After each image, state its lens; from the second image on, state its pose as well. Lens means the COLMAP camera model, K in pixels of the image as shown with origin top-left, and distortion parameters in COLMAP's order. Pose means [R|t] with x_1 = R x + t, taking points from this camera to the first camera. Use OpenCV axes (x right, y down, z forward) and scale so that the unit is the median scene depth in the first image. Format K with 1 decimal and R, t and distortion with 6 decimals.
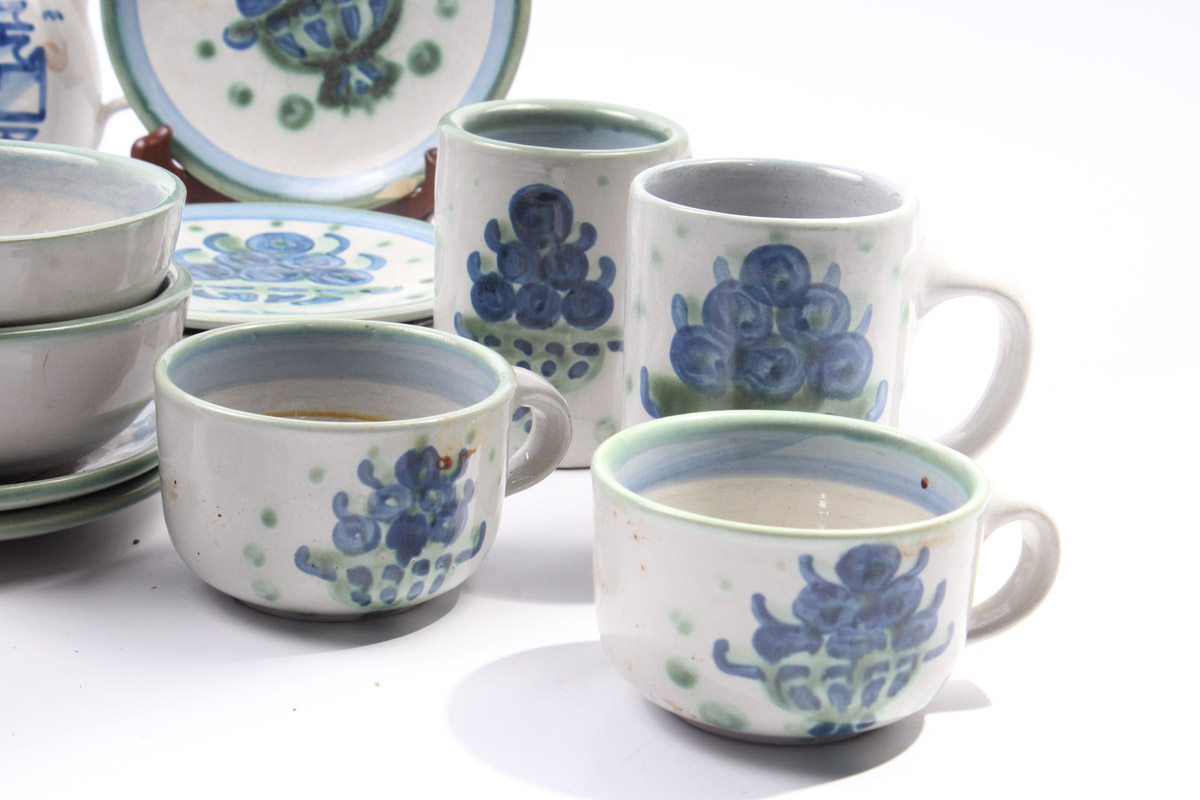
lens RADIAL K [[2829.7, 0, 595.9], [0, 2829.7, 401.0], [0, 0, 1]] dist [0.067204, 0.000000]
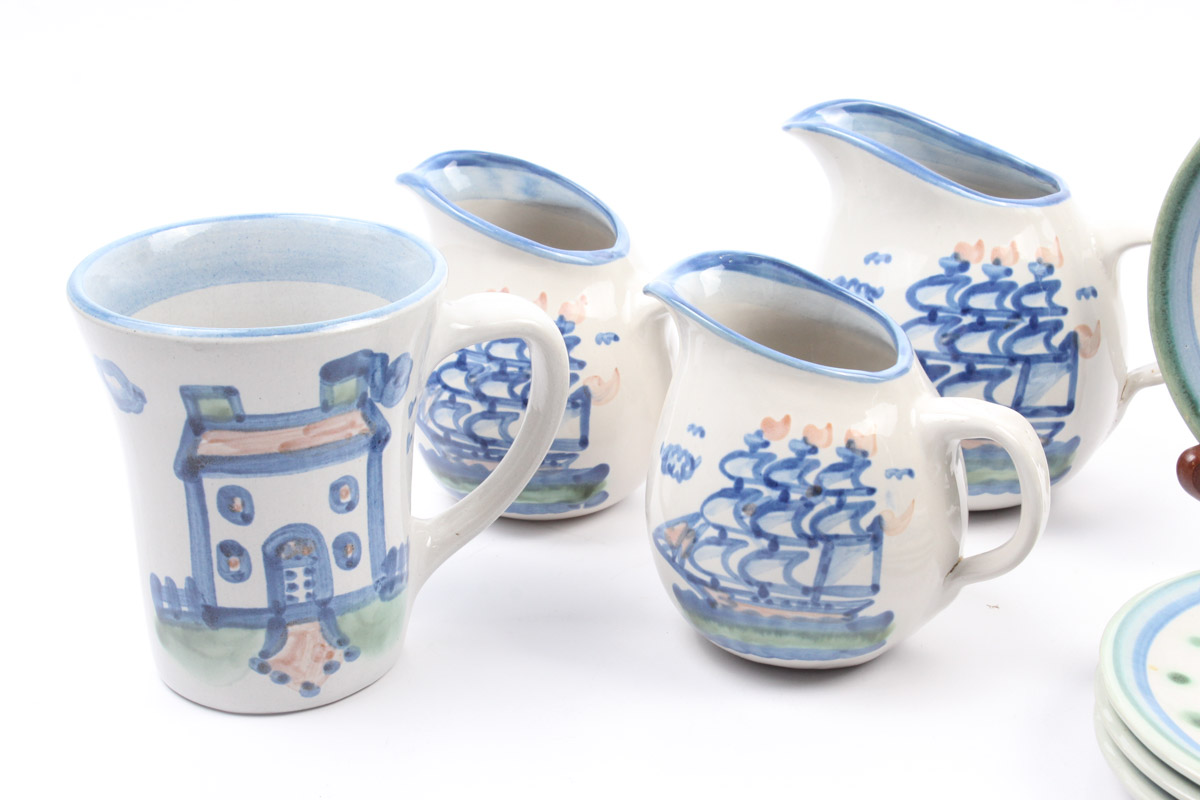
lens RADIAL K [[2295.6, 0, 573.3], [0, 2295.6, 397.5], [0, 0, 1]] dist [0.025350, 0.000000]
pose [[0.959244, 0.053953, -0.277381, -0.183659], [-0.029484, 0.995355, 0.091645, -0.208821], [0.281037, -0.079732, 0.956379, 0.342418]]
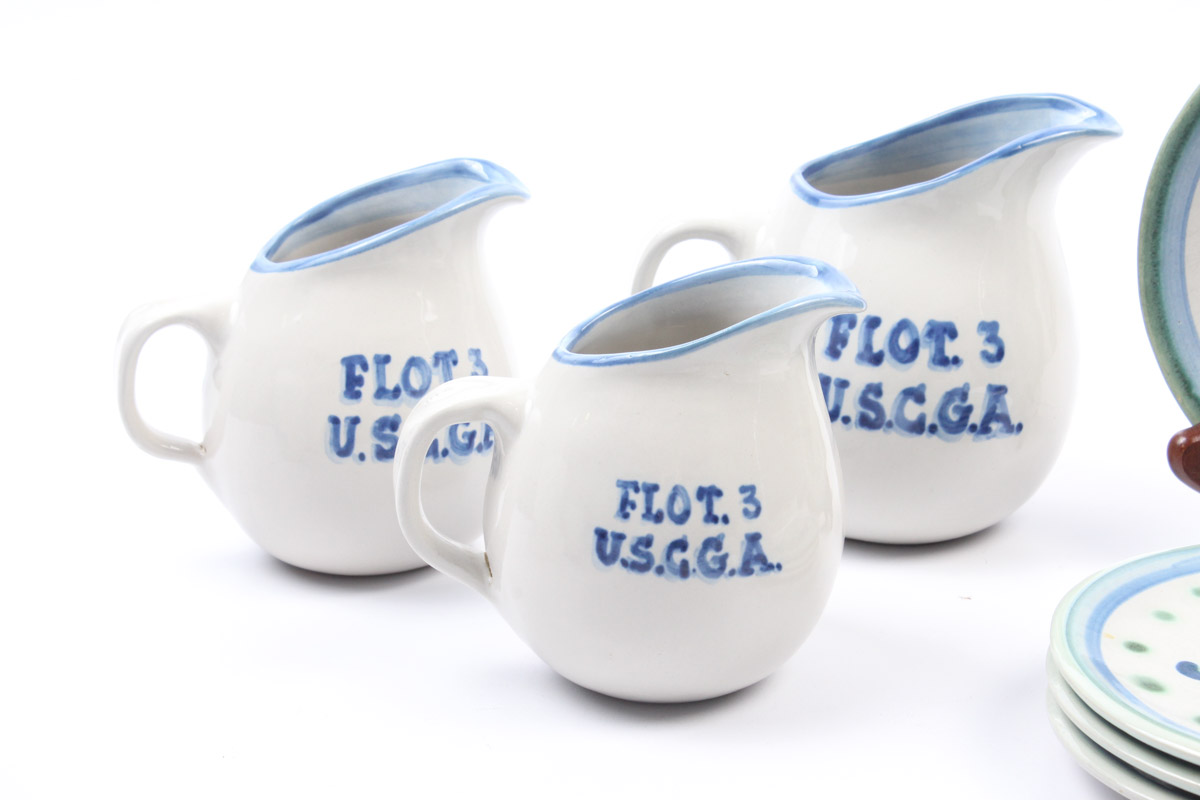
lens RADIAL K [[2829.7, 0, 599.4], [0, 2829.7, 398.6], [0, 0, 1]] dist [0.067204, 0.000000]
pose [[0.952852, 0.051851, -0.298973, -0.097072], [-0.043557, 0.998460, 0.034343, -0.152765], [0.300293, -0.019702, 0.953644, 0.229972]]
